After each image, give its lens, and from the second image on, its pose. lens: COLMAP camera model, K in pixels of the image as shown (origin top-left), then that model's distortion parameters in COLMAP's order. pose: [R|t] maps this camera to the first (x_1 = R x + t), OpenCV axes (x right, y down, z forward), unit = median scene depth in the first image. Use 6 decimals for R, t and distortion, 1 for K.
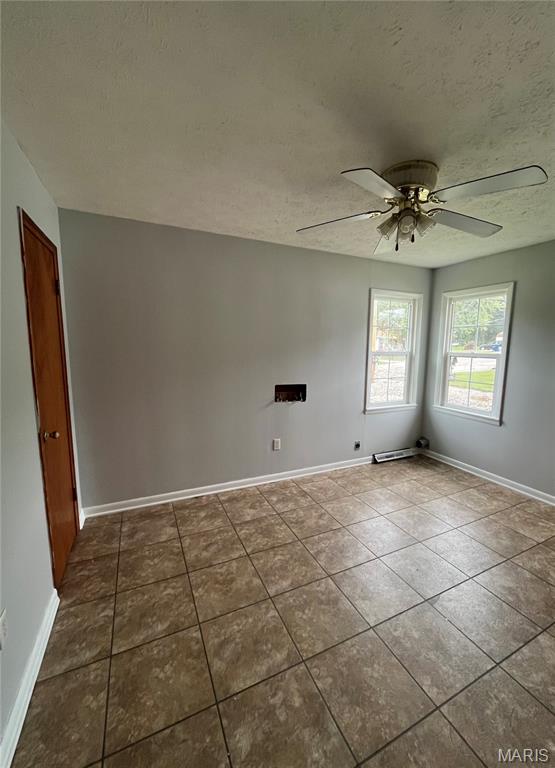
lens RADIAL K [[314.8, 0, 293.8], [0, 314.8, 385.4], [0, 0, 1]] dist [-0.001263, -0.000165]
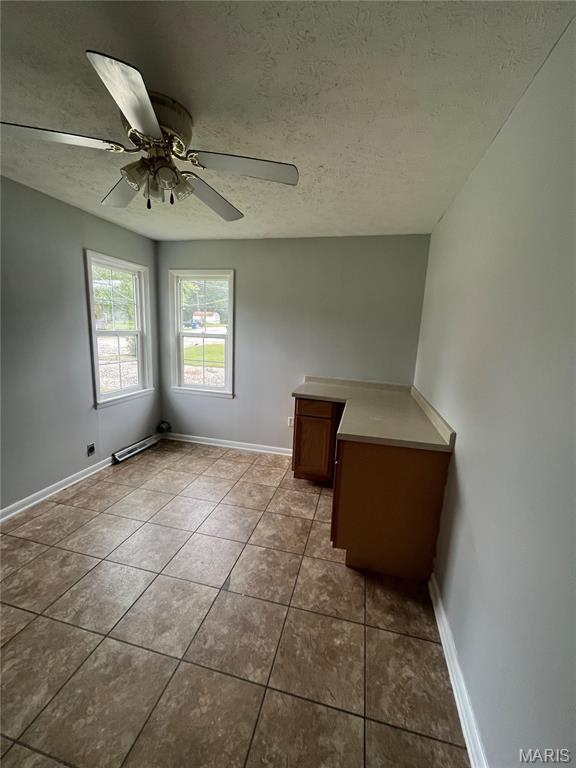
lens RADIAL K [[311.7, 0, 289.8], [0, 311.7, 385.0], [0, 0, 1]] dist [-0.002483, -0.000557]
pose [[0.643090, -0.121810, 0.756040, -0.057101], [0.065184, 0.992392, 0.104444, -0.023210], [-0.763011, -0.017886, 0.646138, 0.118816]]
